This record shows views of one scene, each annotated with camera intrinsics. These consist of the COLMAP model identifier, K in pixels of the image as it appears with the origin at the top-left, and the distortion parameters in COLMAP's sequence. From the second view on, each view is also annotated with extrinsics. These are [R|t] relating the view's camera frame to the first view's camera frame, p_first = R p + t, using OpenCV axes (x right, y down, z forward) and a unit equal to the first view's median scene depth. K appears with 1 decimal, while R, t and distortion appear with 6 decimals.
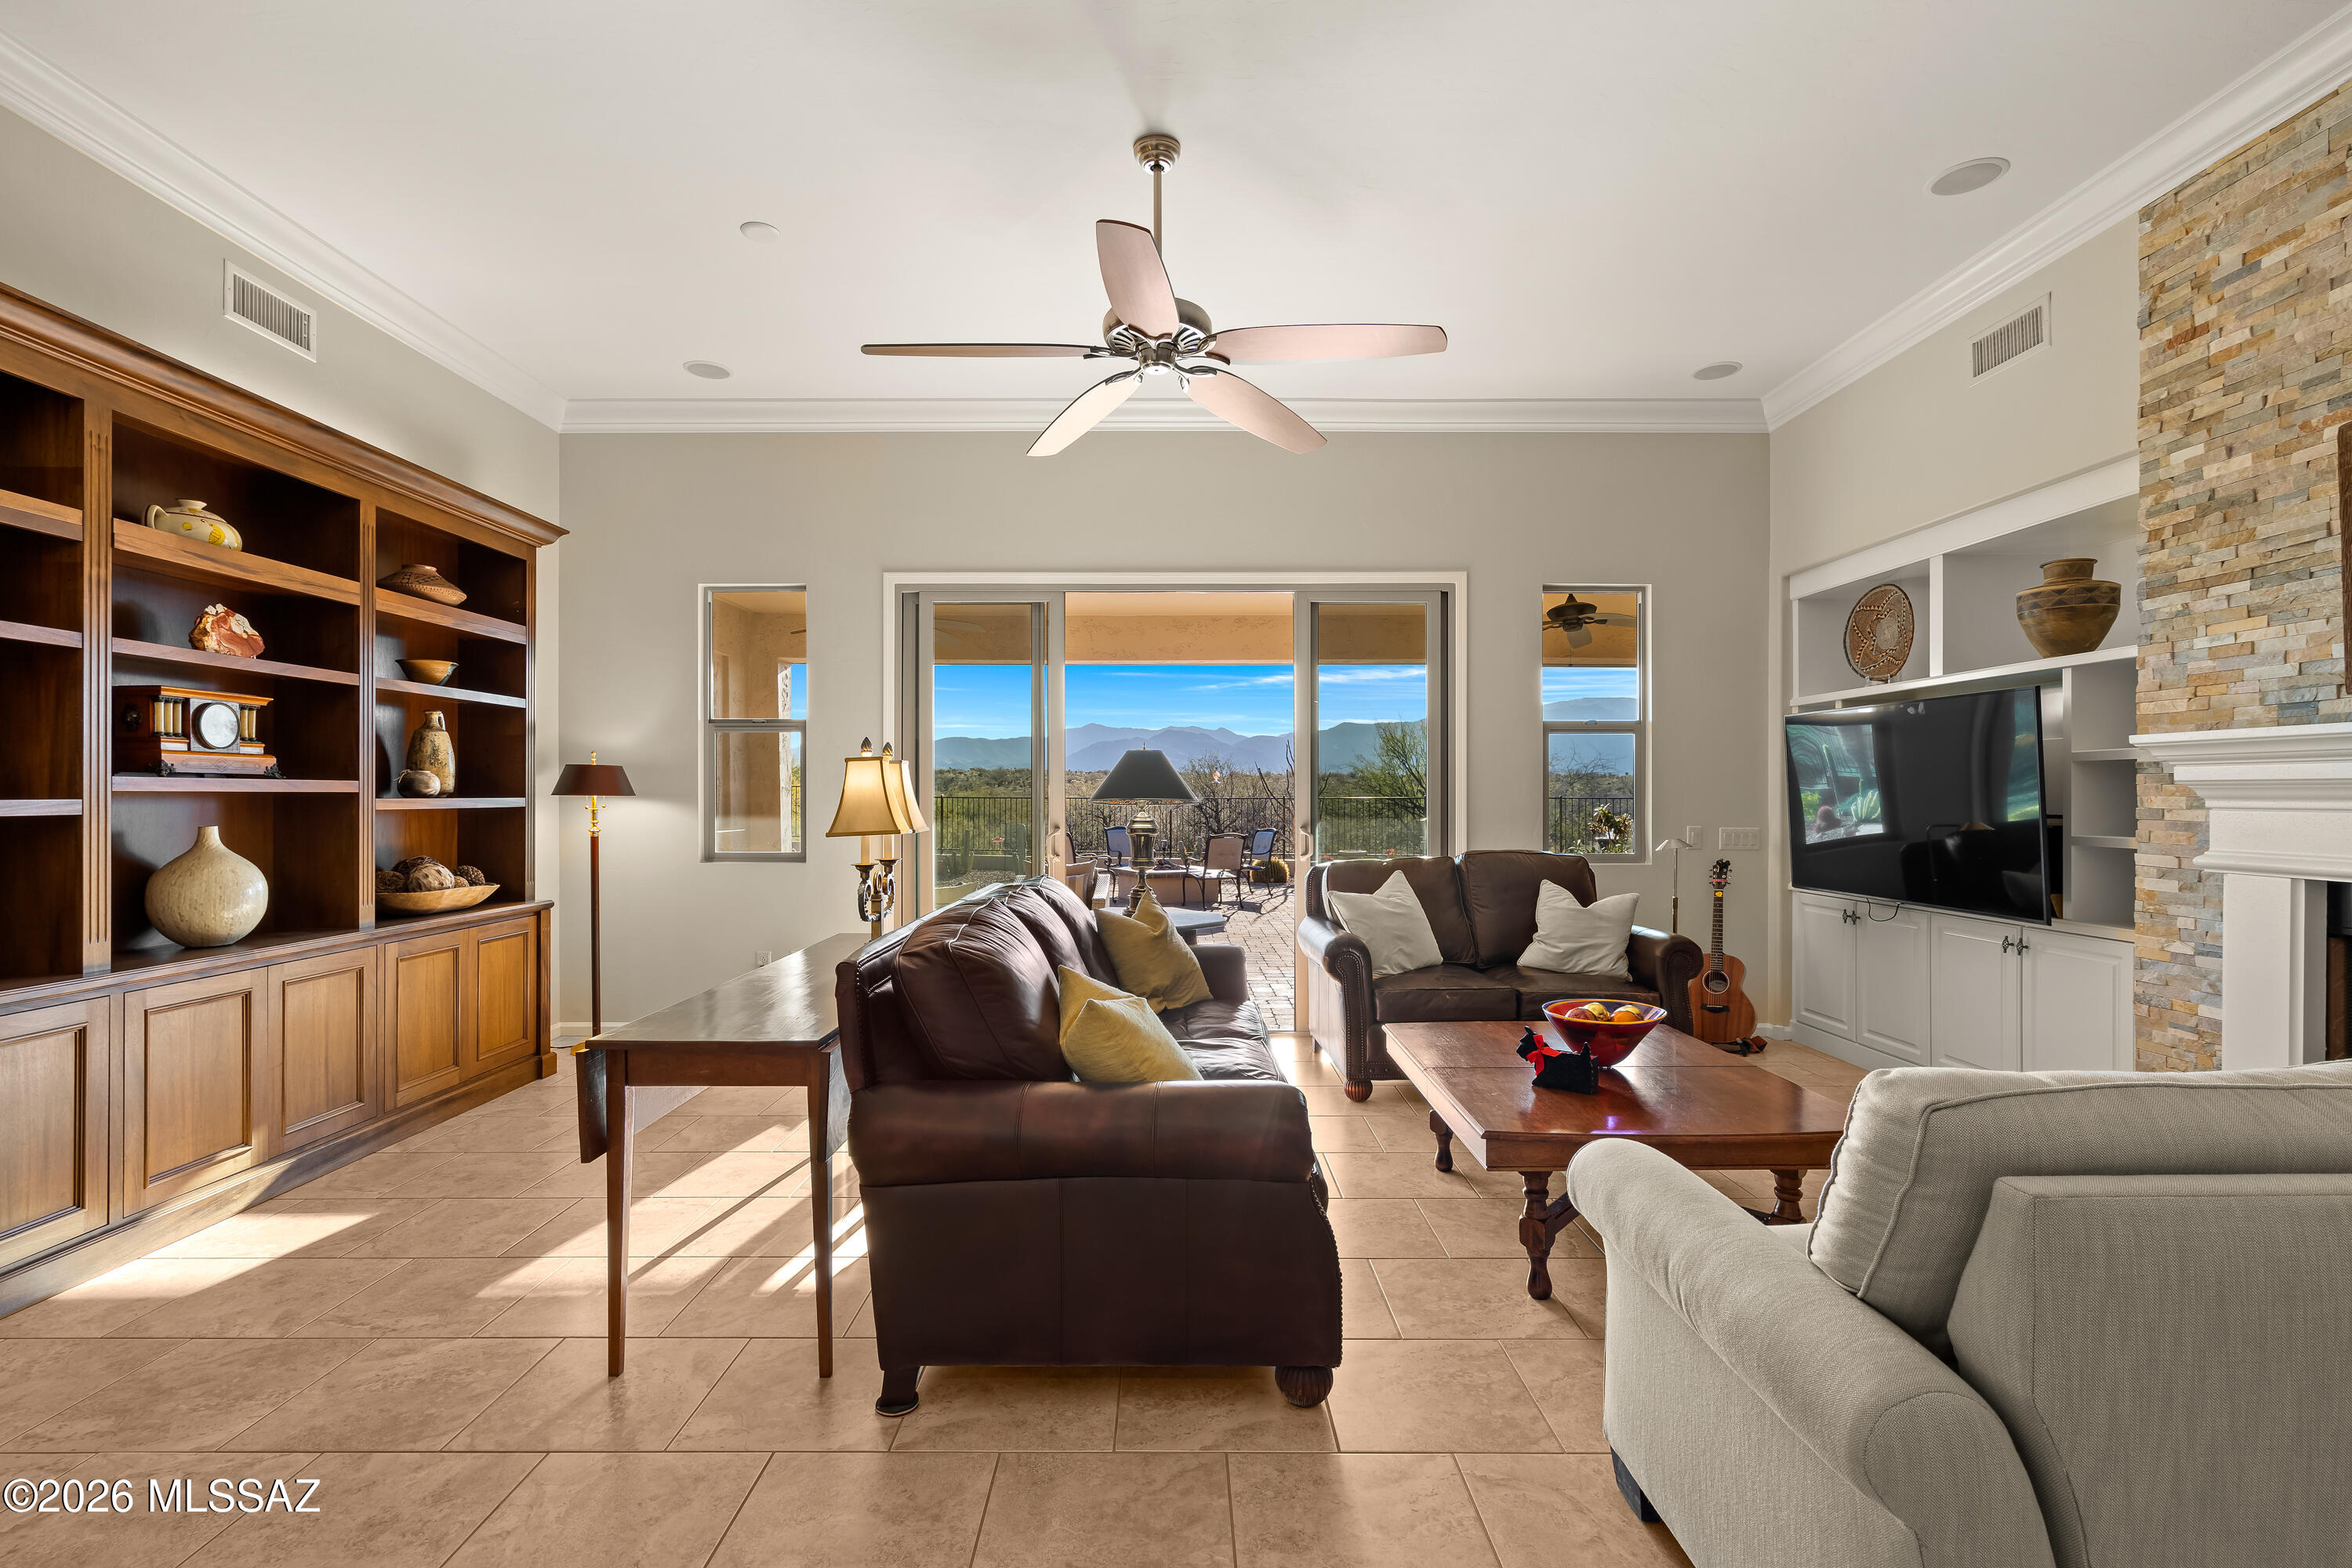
lens RADIAL K [[1072.4, 0, 1159.0], [0, 1072.4, 799.0], [0, 0, 1]] dist [-0.002929, 0.001321]
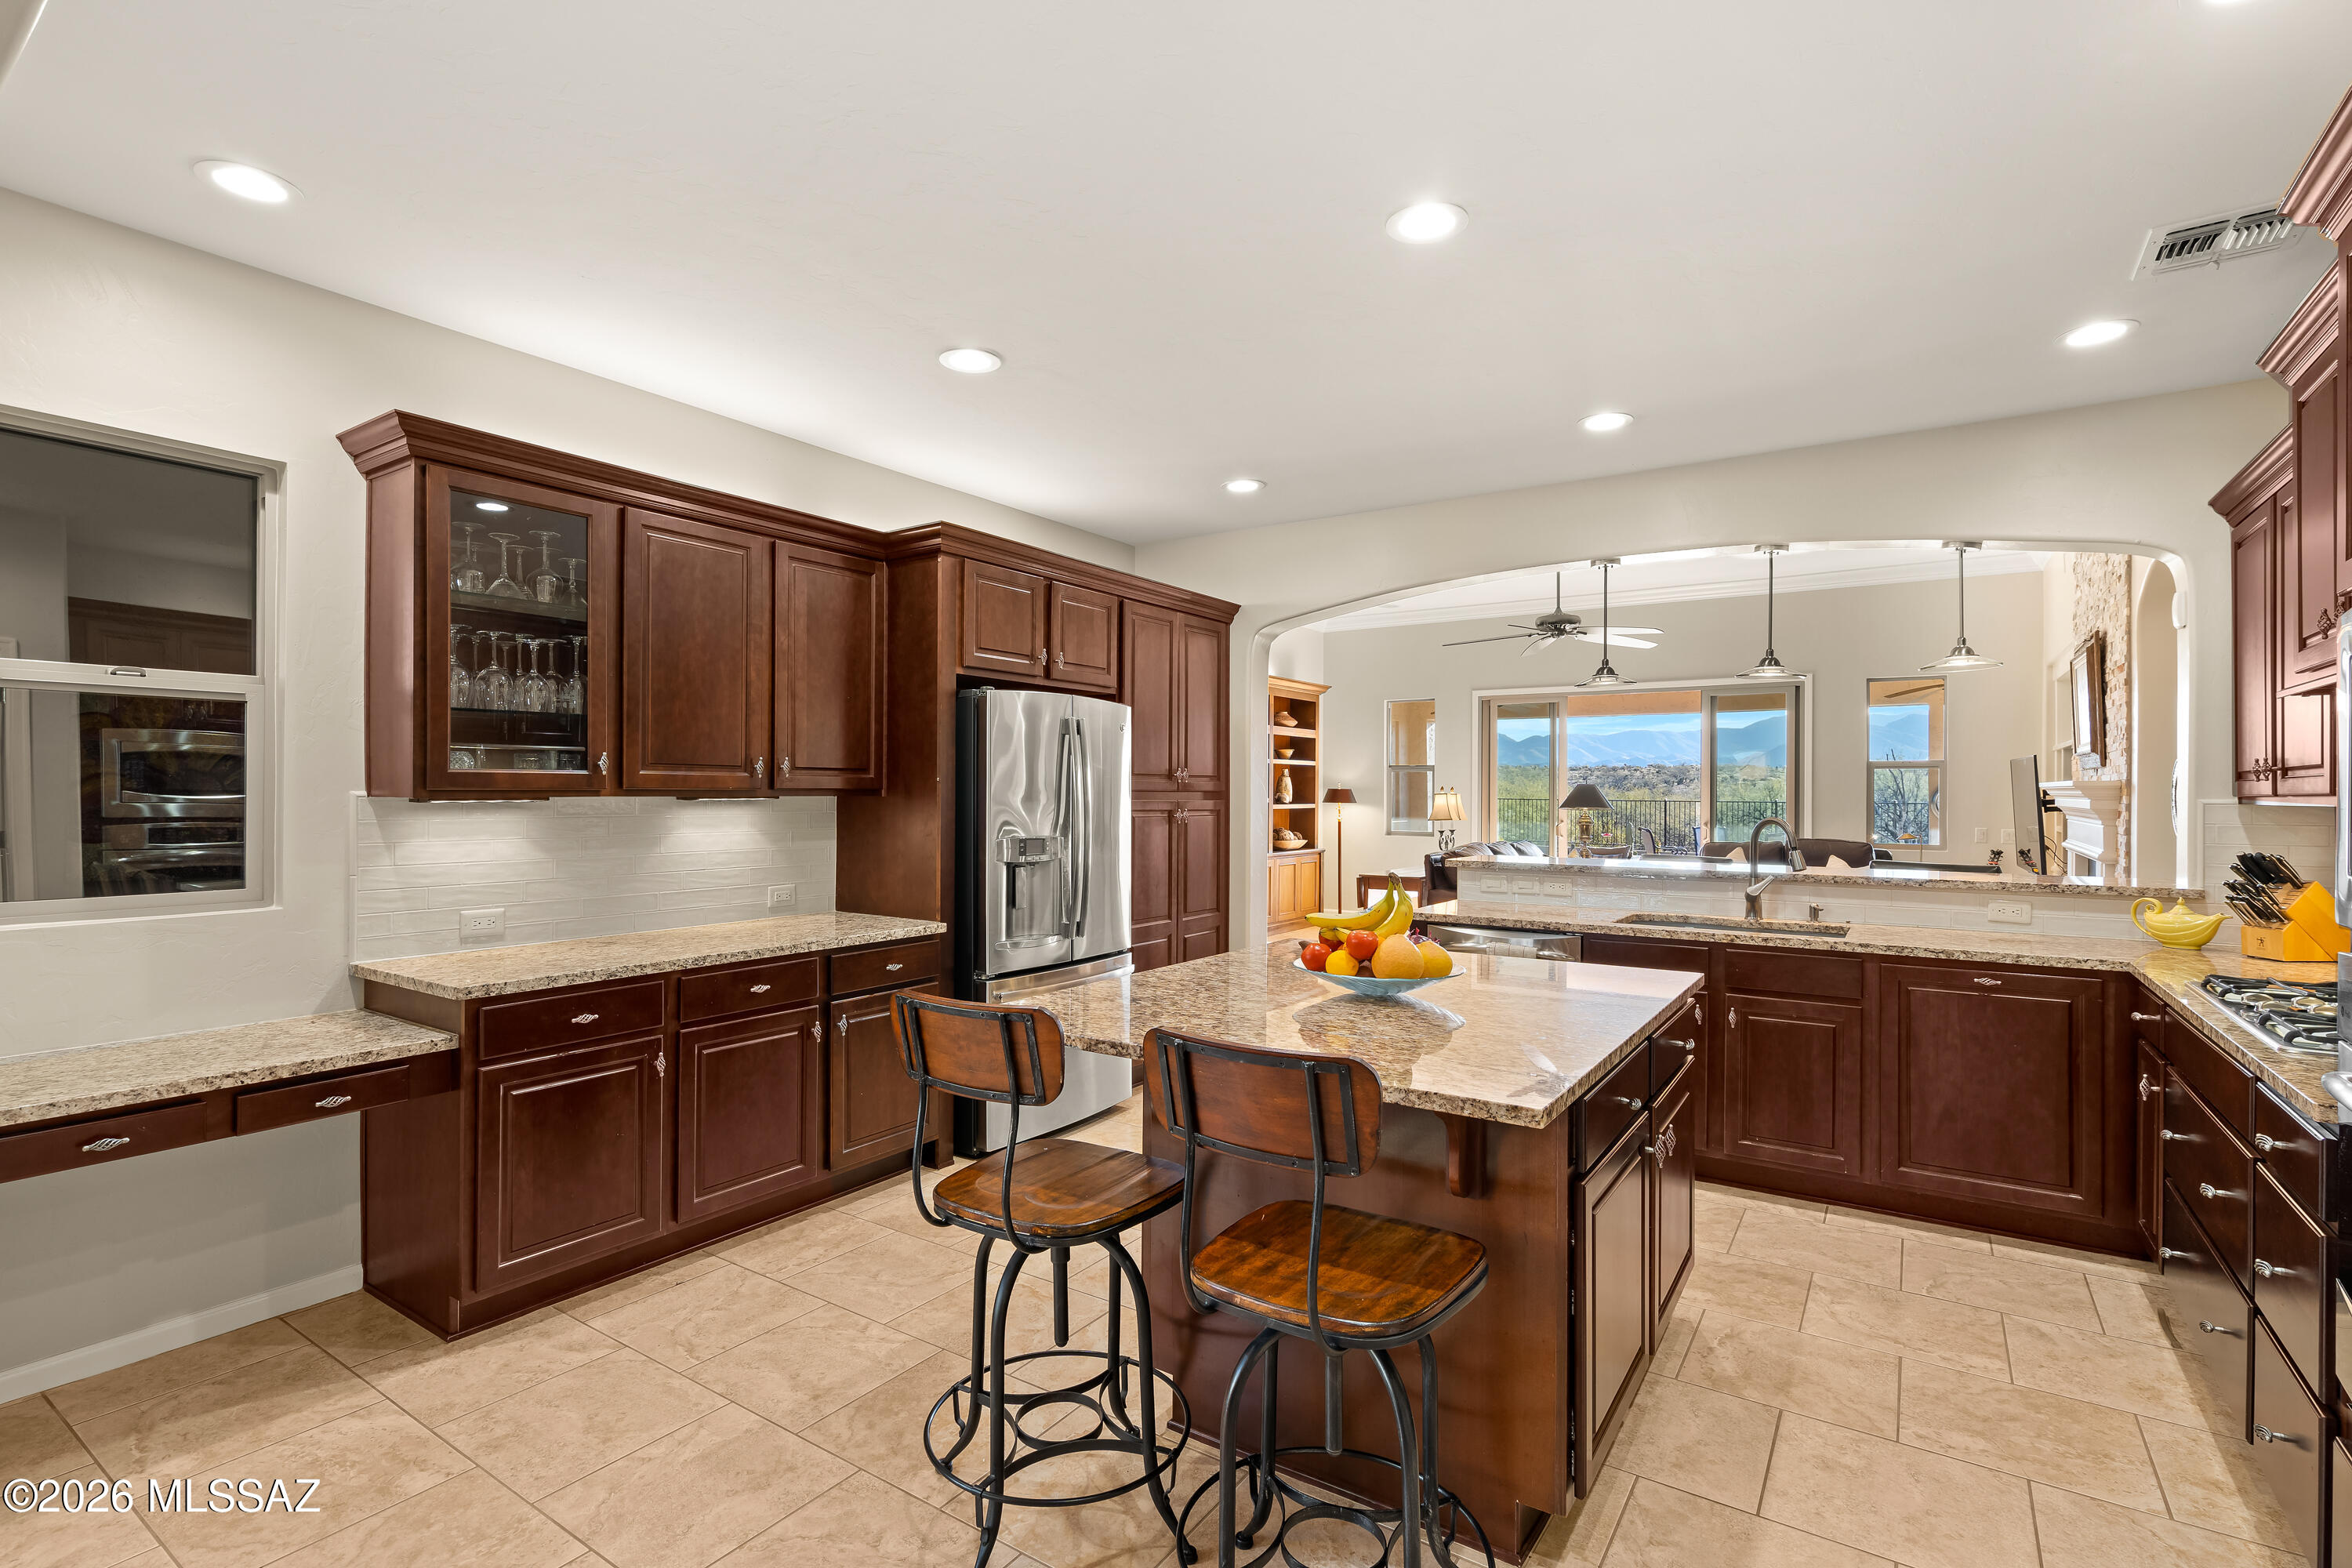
lens RADIAL K [[1072.4, 0, 1173.4], [0, 1072.4, 794.6], [0, 0, 1]] dist [-0.002929, 0.001321]
pose [[0.829630, 0.003125, -0.558305, 0.641885], [-0.004423, 0.999990, -0.000976, -0.025075], [0.558296, 0.003279, 0.829635, -1.559961]]
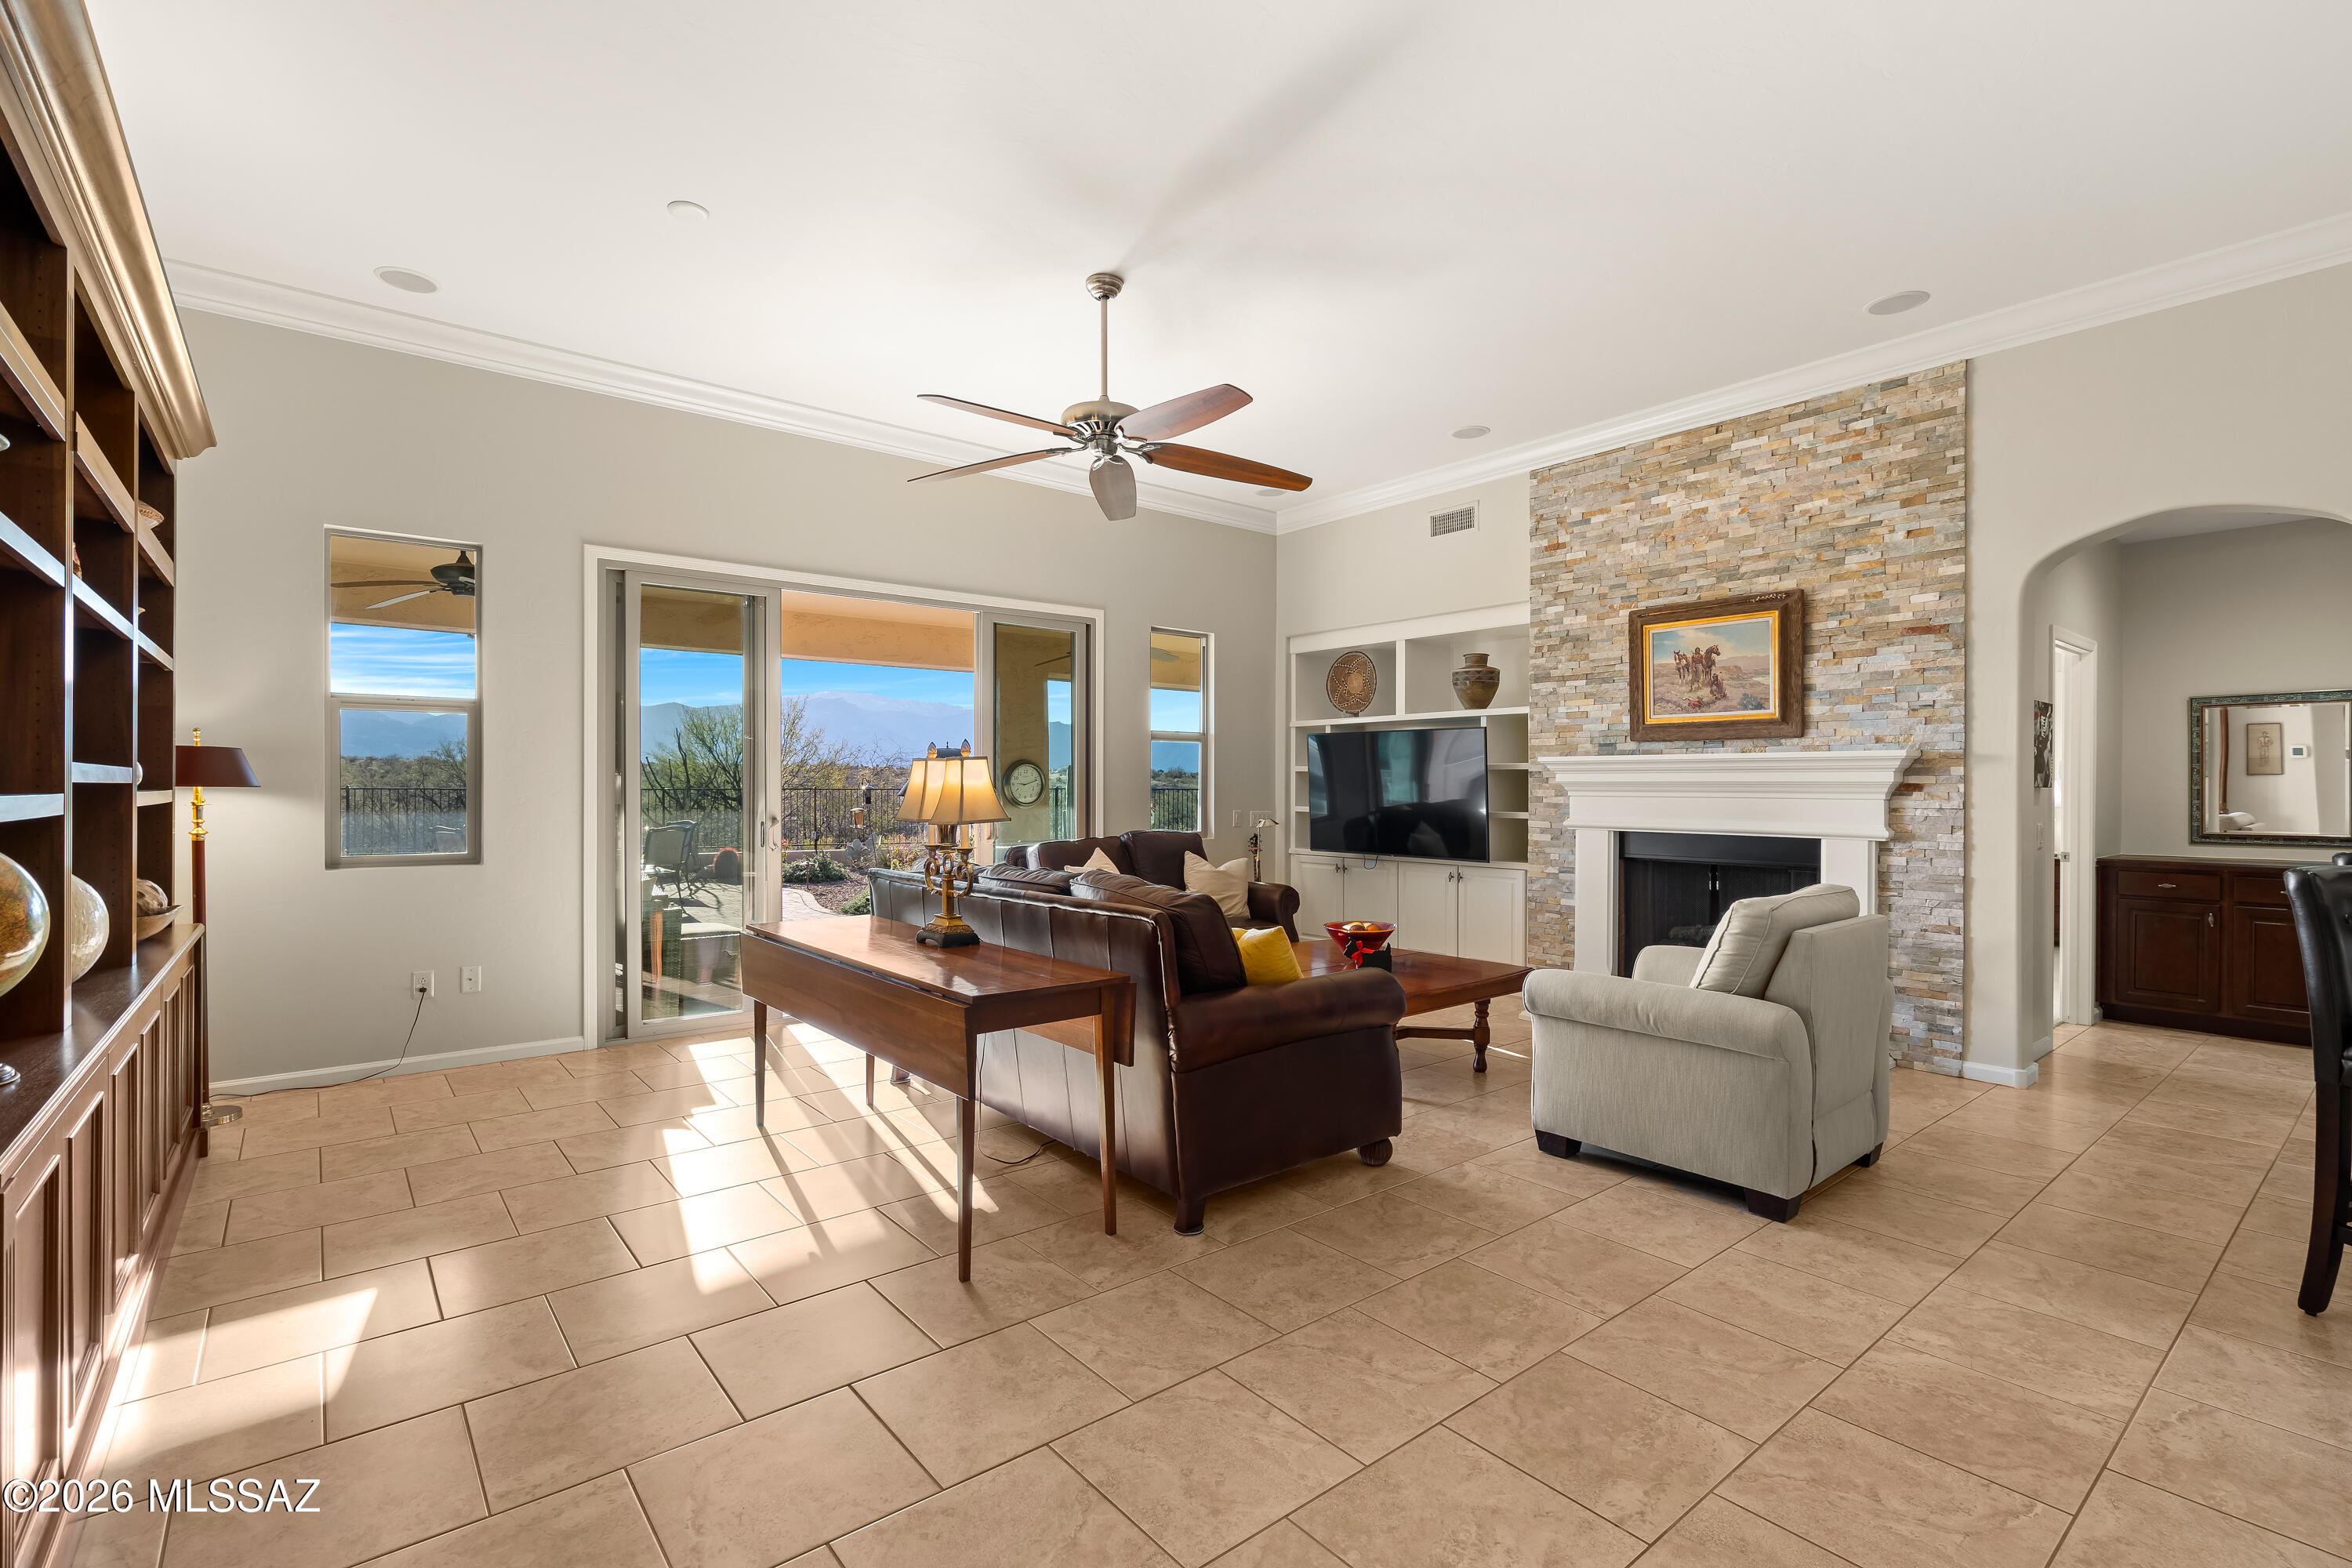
lens RADIAL K [[1072.4, 0, 1162.0], [0, 1072.4, 788.9], [0, 0, 1]] dist [-0.002929, 0.001321]
pose [[0.778576, 0.000712, 0.627551, -0.730137], [-0.000623, 1.000000, -0.000361, -0.002890], [-0.627551, -0.000110, 0.778576, -0.038582]]
